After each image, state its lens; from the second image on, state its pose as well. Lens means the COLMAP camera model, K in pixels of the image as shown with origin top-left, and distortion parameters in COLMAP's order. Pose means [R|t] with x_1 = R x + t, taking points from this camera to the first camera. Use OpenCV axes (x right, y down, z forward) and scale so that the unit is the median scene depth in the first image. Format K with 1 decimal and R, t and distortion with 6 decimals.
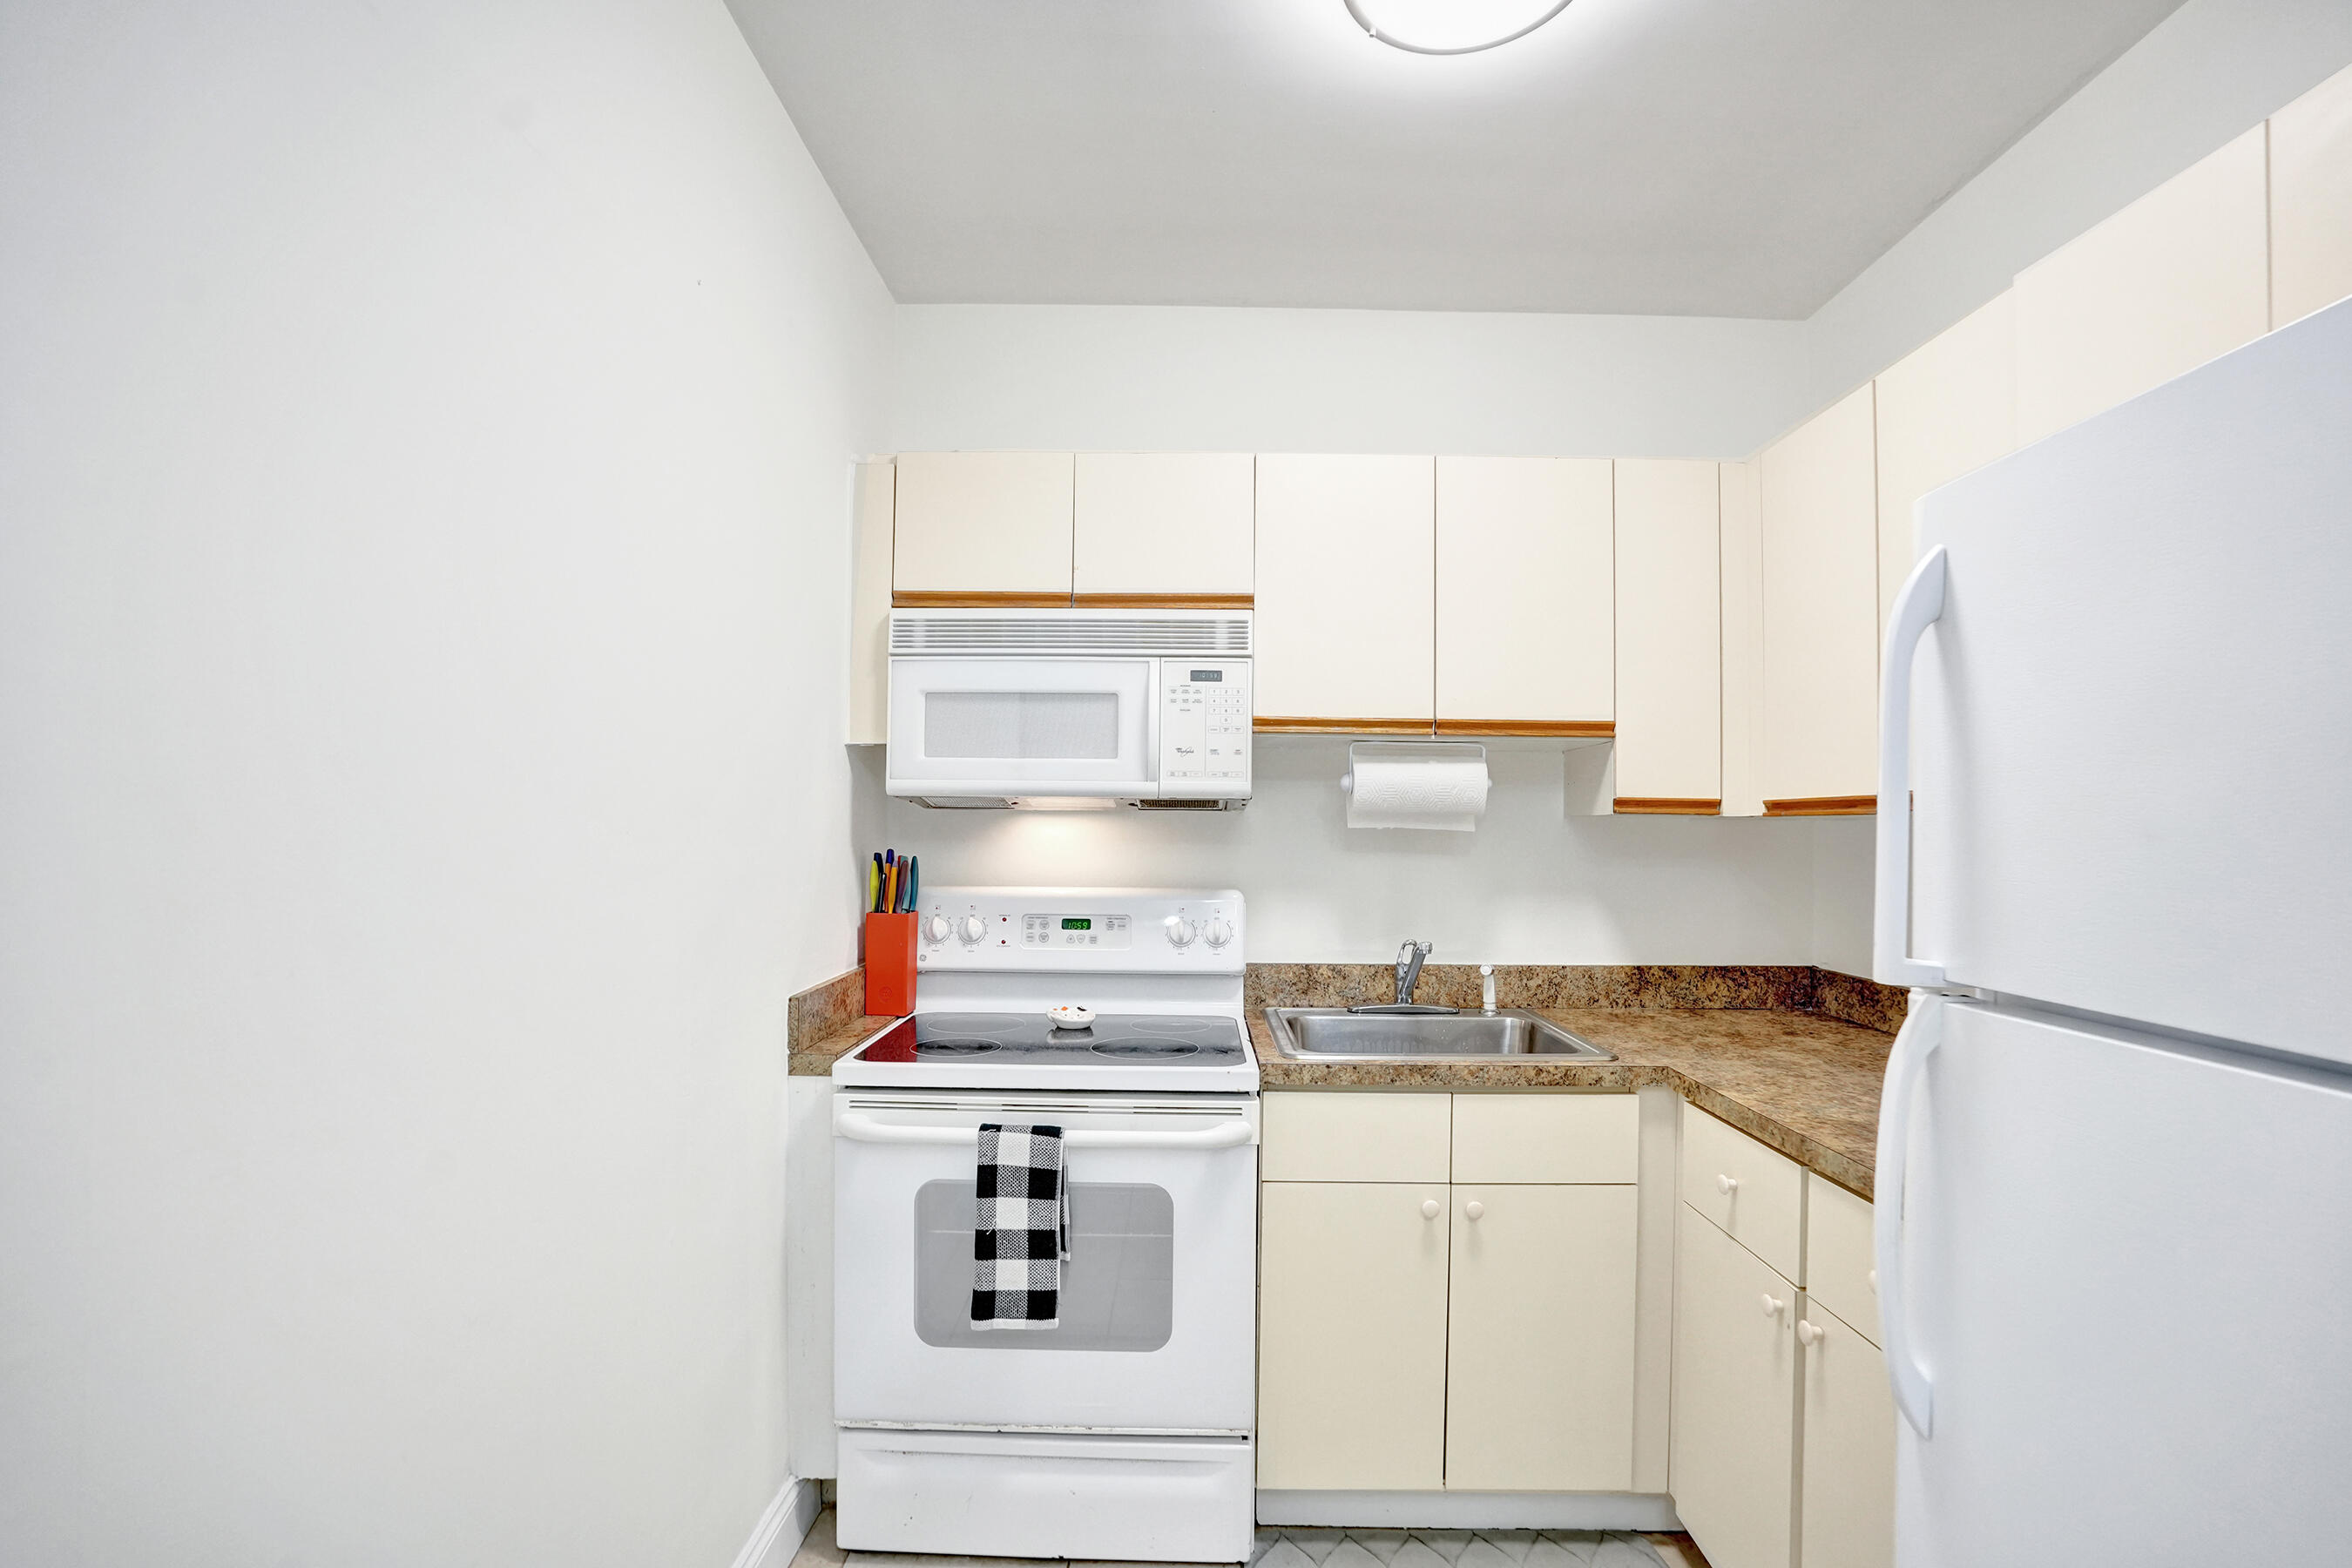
lens RADIAL K [[1096.0, 0, 1173.6], [0, 1096.0, 806.2], [0, 0, 1]] dist [-0.062963, 0.024539]
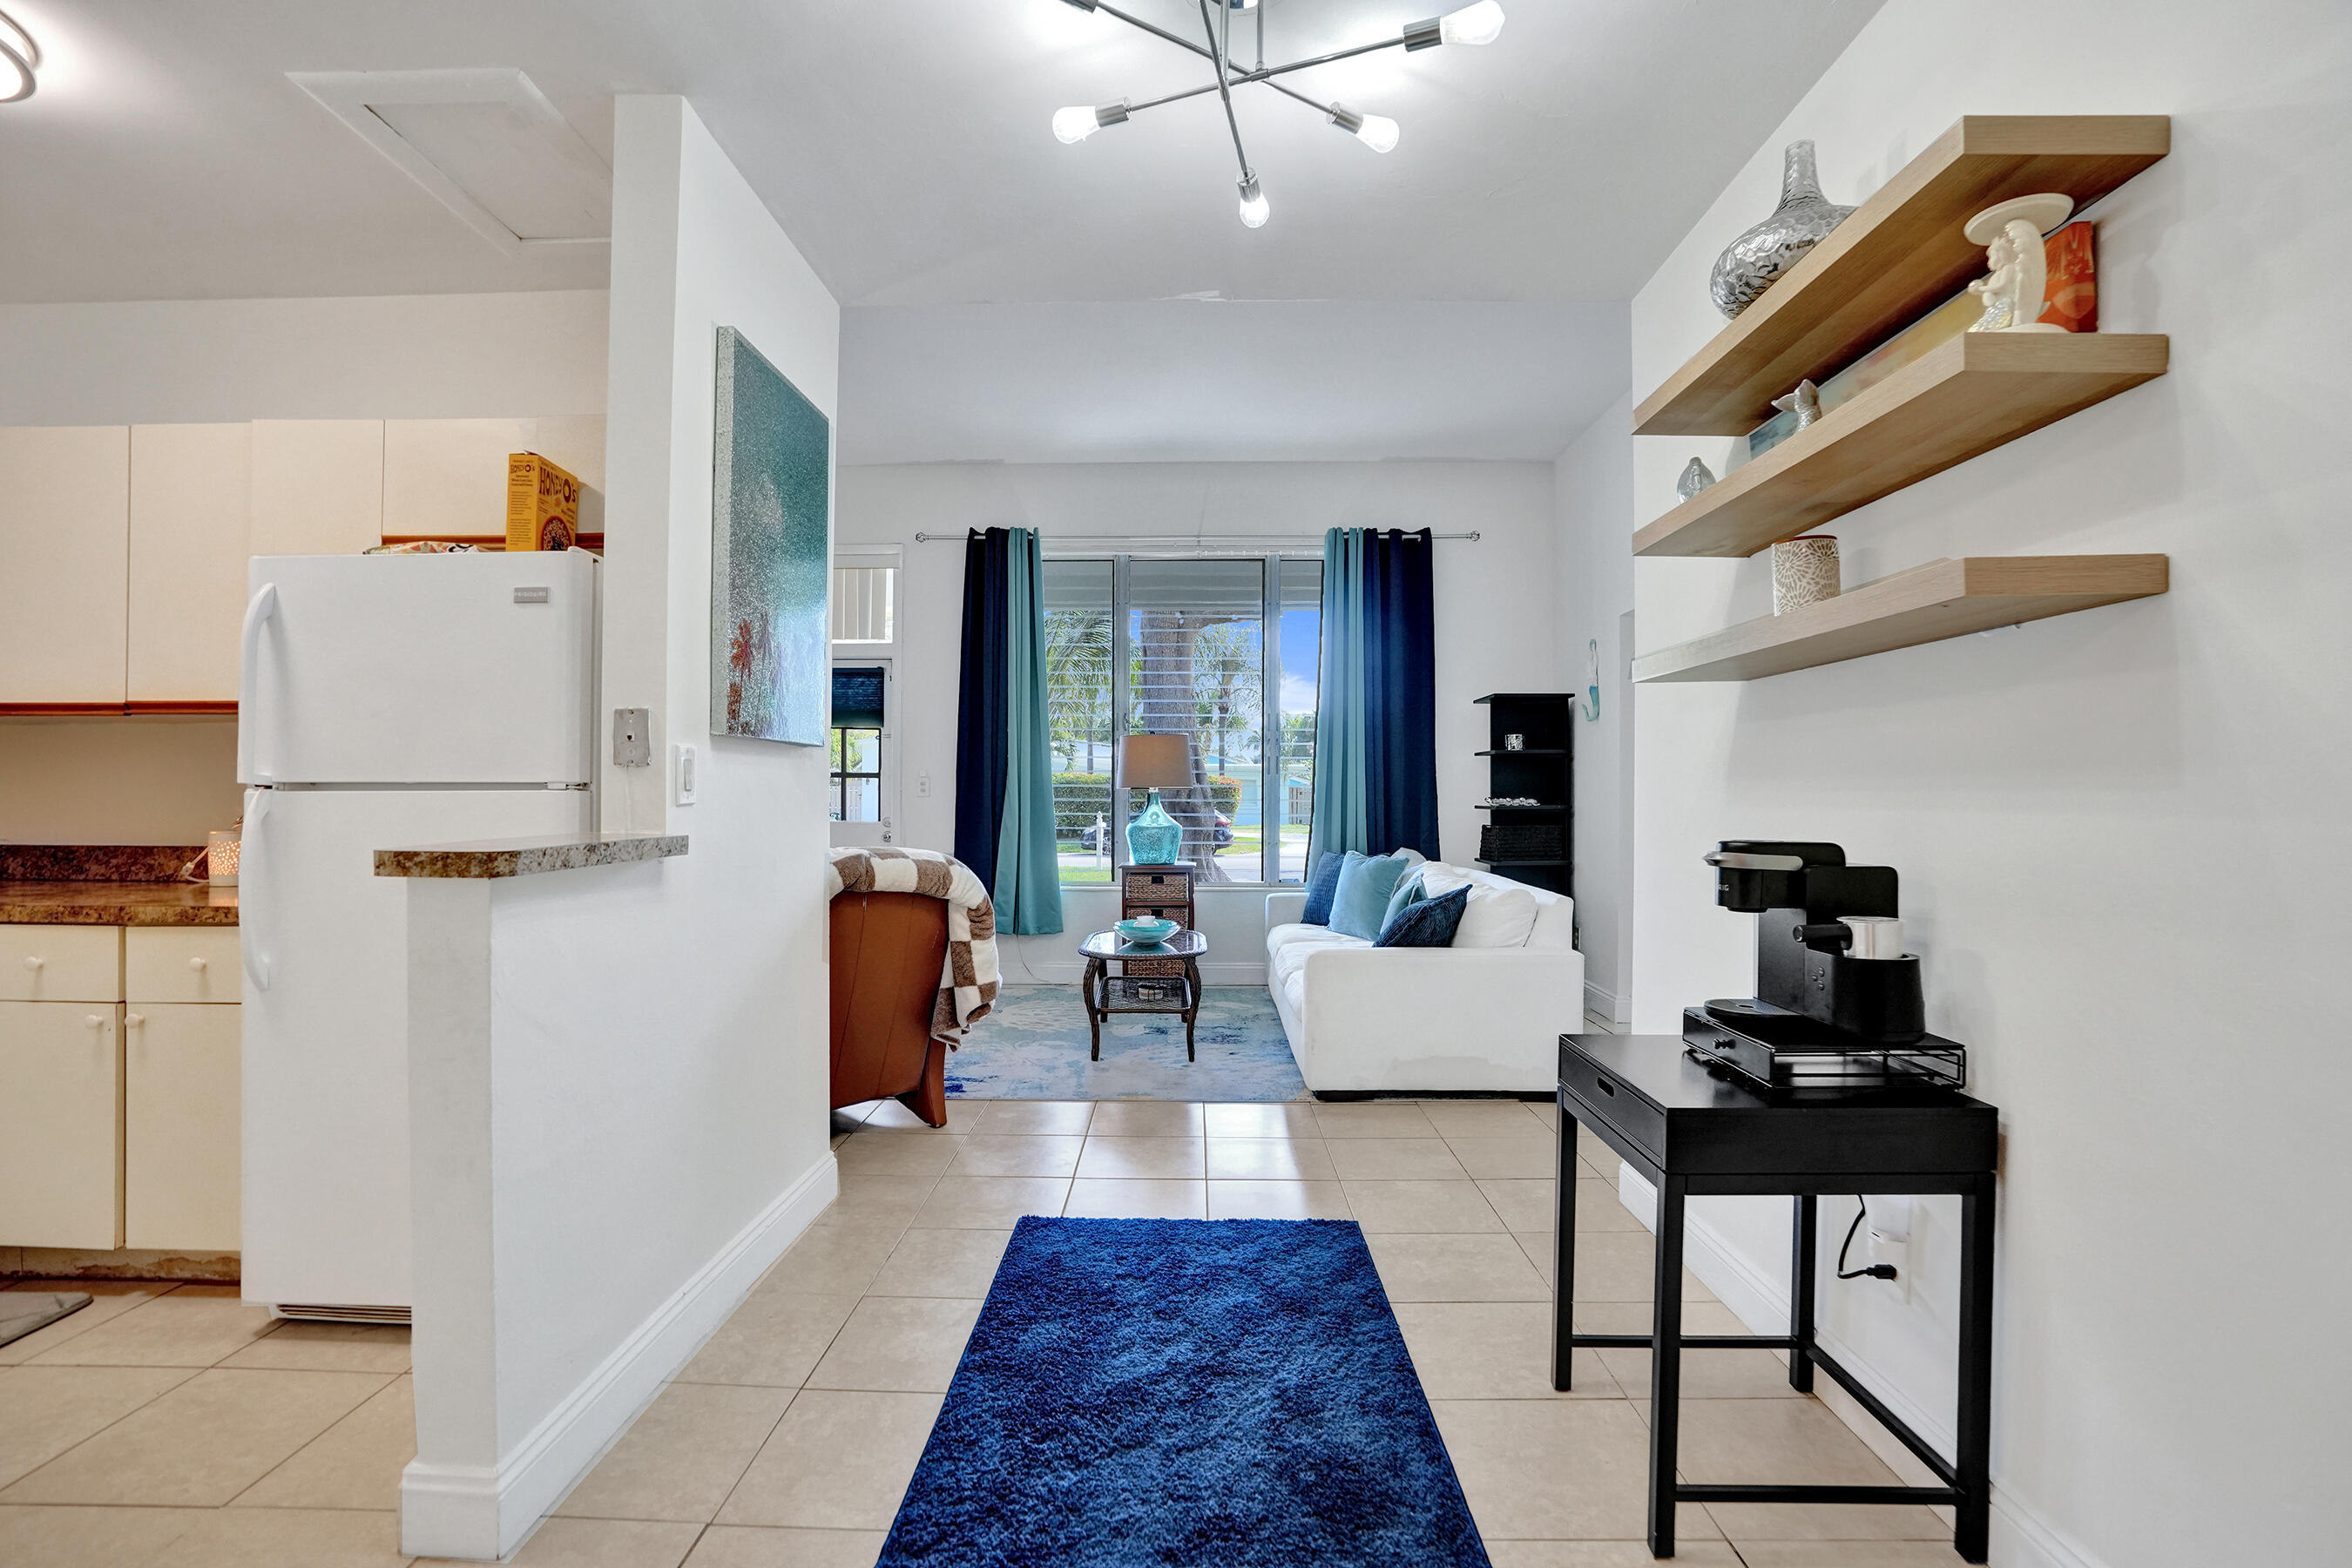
lens RADIAL K [[1096.0, 0, 1188.8], [0, 1096.0, 792.7], [0, 0, 1]] dist [-0.062963, 0.024539]
pose [[0.005795, -0.009368, 0.999939, -0.670855], [-0.022736, 0.999696, 0.009497, 0.055794], [-0.999725, -0.022789, 0.005580, -0.418737]]
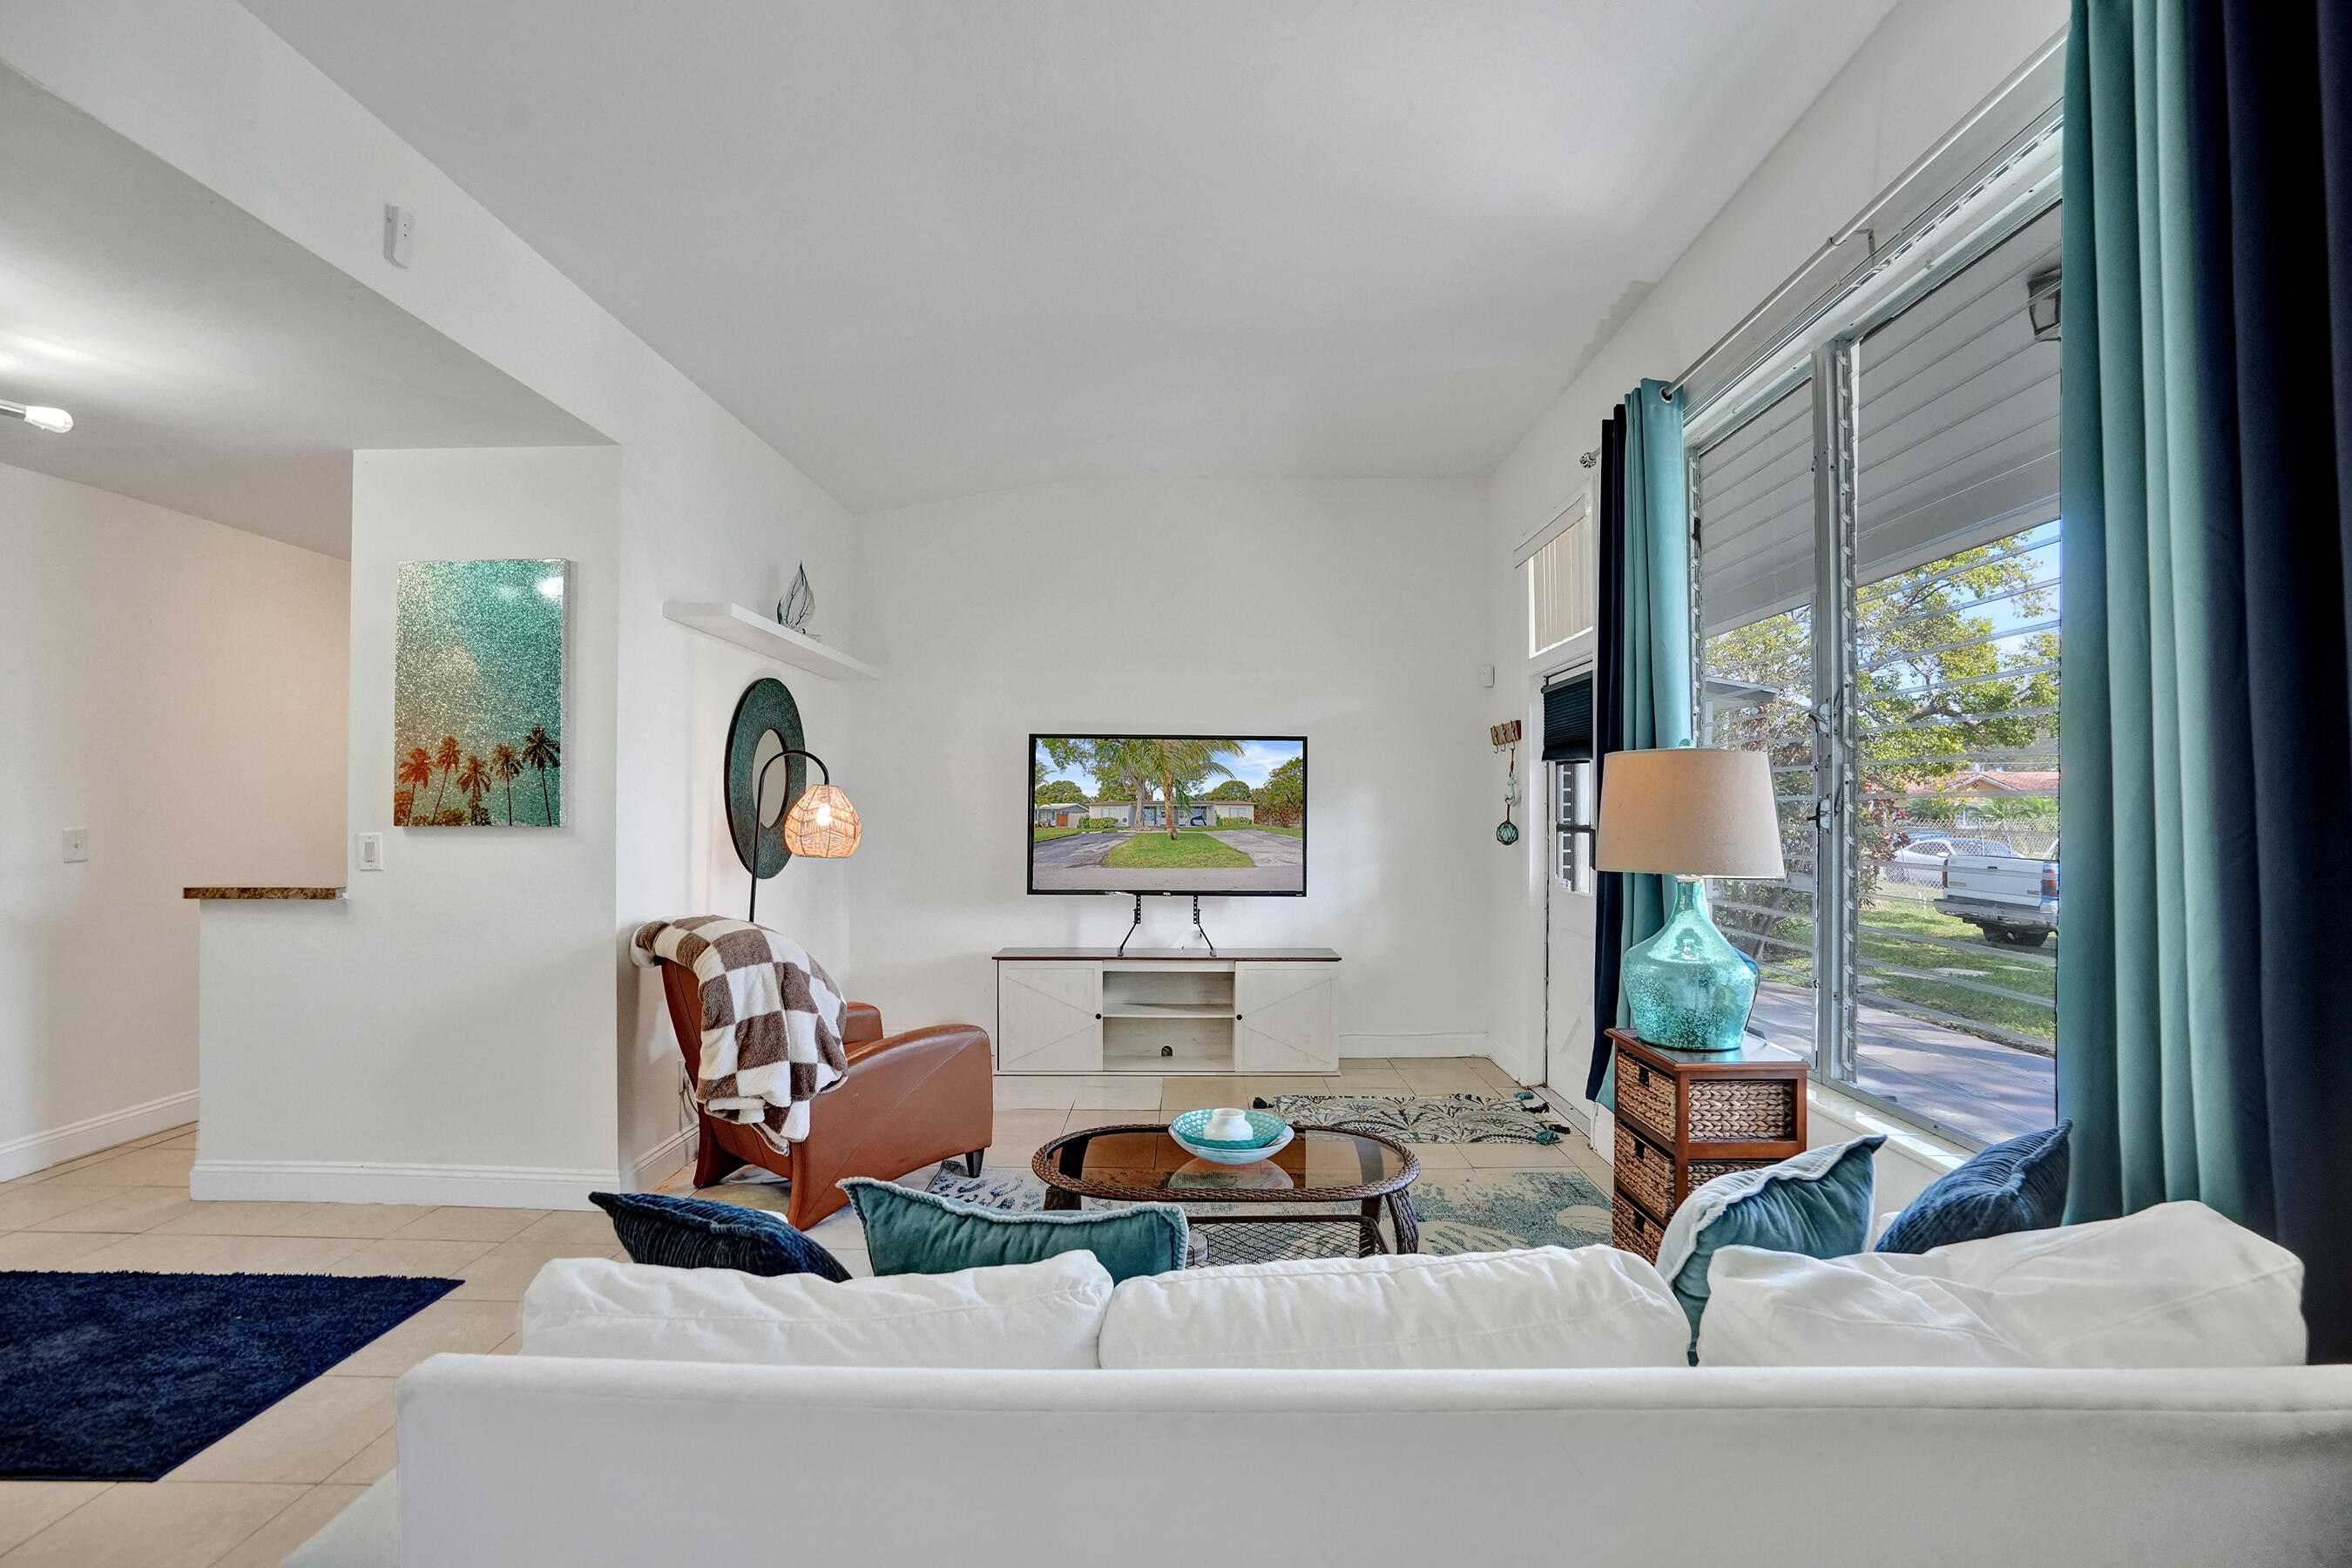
lens RADIAL K [[1096.0, 0, 1157.8], [0, 1096.0, 790.5], [0, 0, 1]] dist [-0.062963, 0.024539]
pose [[0.999974, -0.006998, 0.001833, 1.542372], [0.006986, 0.999957, 0.006104, -0.036774], [-0.001876, -0.006091, 0.999980, -1.564448]]
